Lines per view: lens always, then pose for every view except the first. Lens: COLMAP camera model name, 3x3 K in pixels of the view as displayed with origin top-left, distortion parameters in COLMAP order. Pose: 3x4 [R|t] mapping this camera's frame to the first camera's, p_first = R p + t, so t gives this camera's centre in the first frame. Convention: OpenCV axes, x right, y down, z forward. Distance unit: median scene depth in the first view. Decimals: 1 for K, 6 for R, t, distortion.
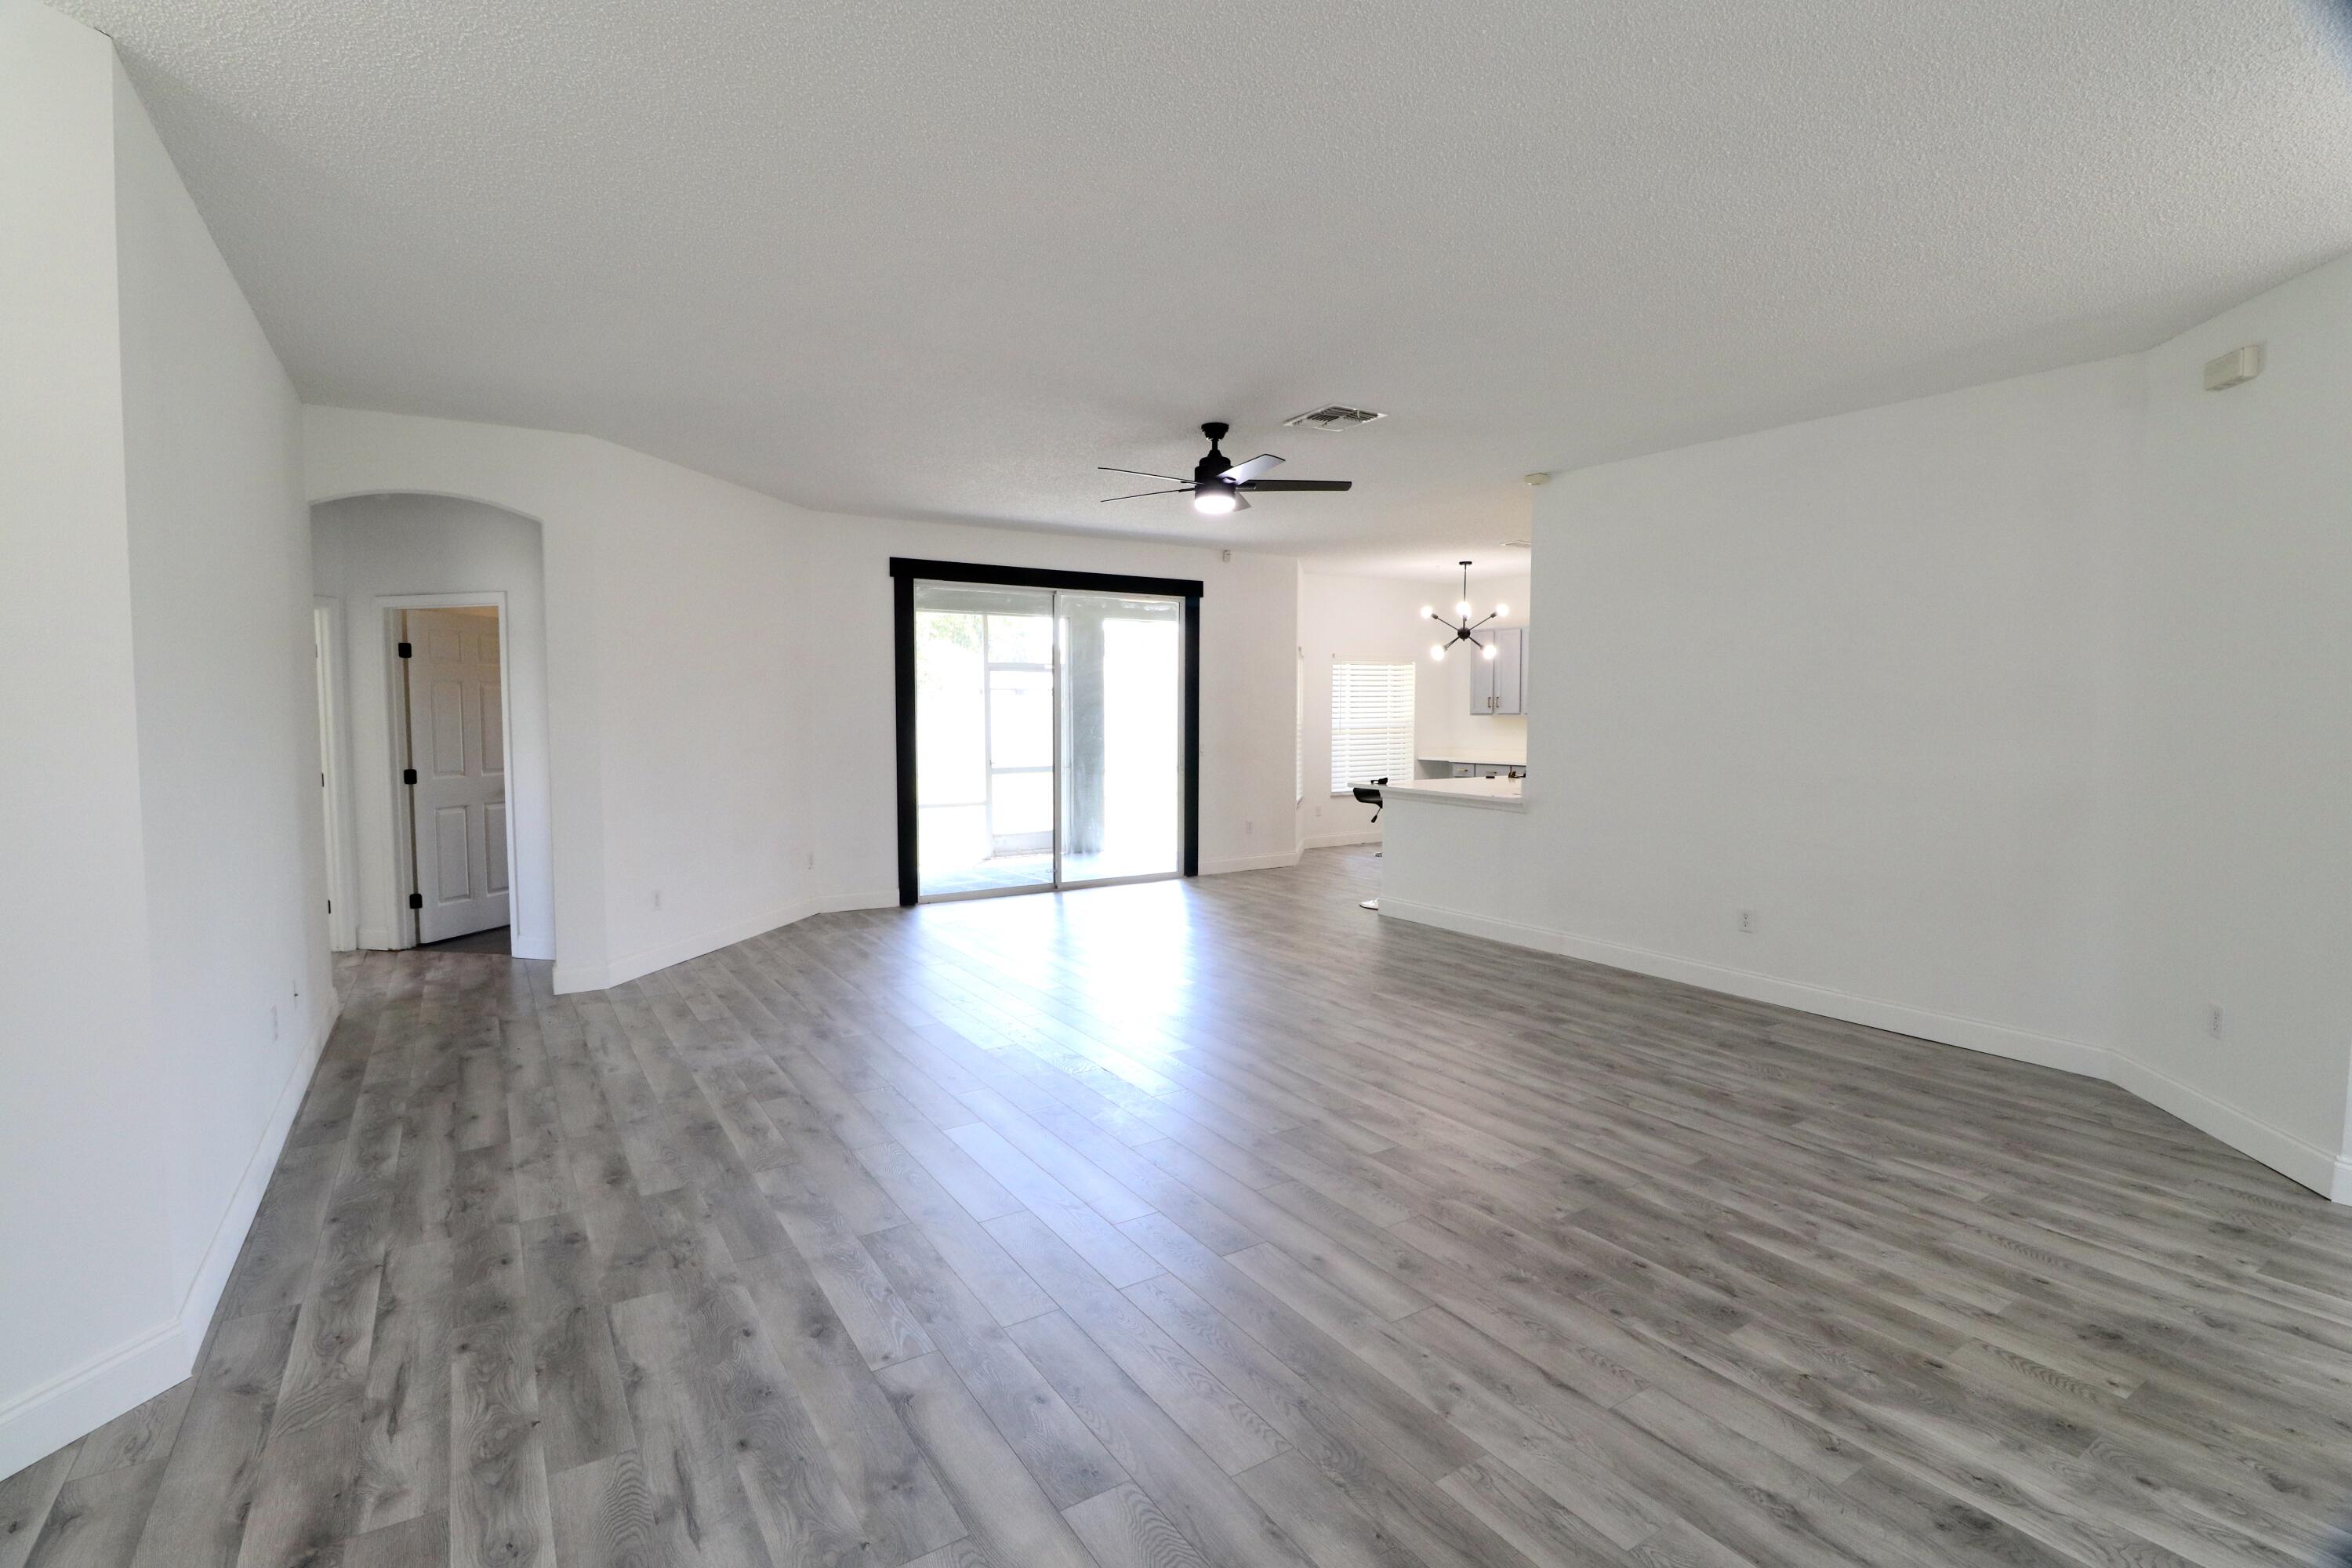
lens RADIAL K [[1087.8, 0, 1169.0], [0, 1087.8, 773.2], [0, 0, 1]] dist [-0.014788, -0.001593]
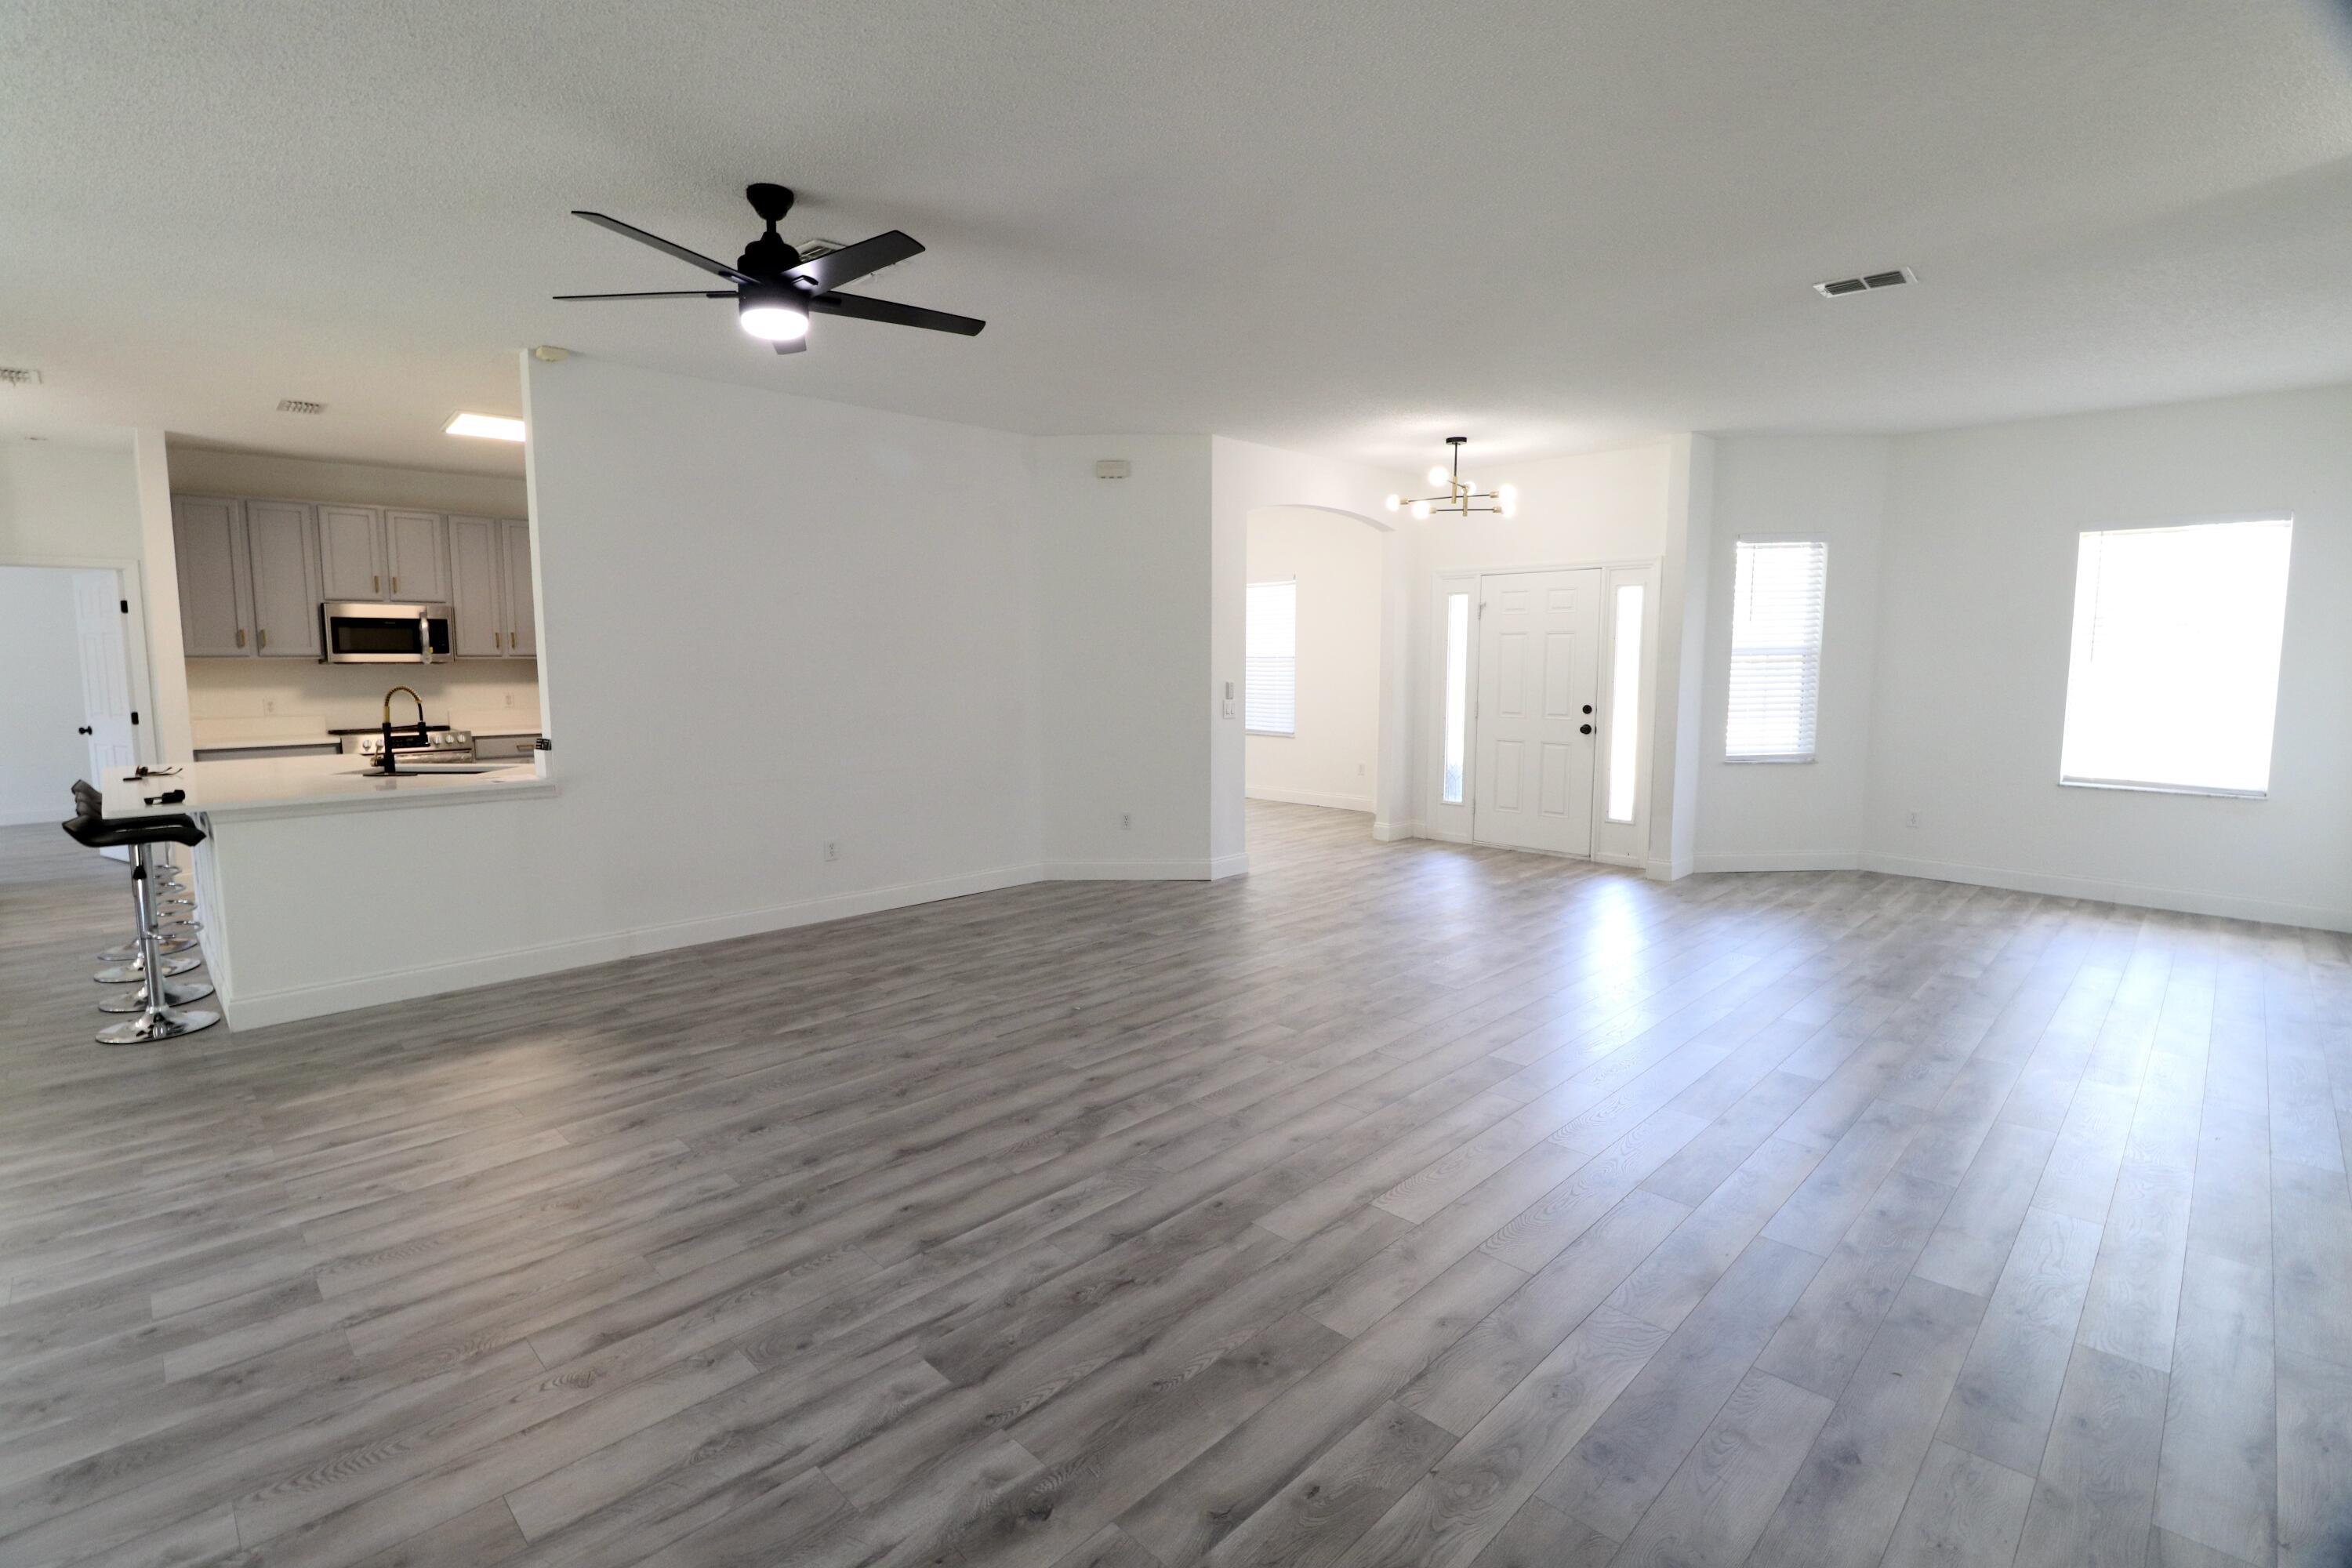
lens RADIAL K [[1087.8, 0, 1153.0], [0, 1087.8, 773.7], [0, 0, 1]] dist [-0.014788, -0.001593]
pose [[-0.199007, -0.108206, 0.974006, -0.602202], [0.065824, 0.990165, 0.123451, -0.055234], [-0.977785, 0.088680, -0.189927, 0.901330]]
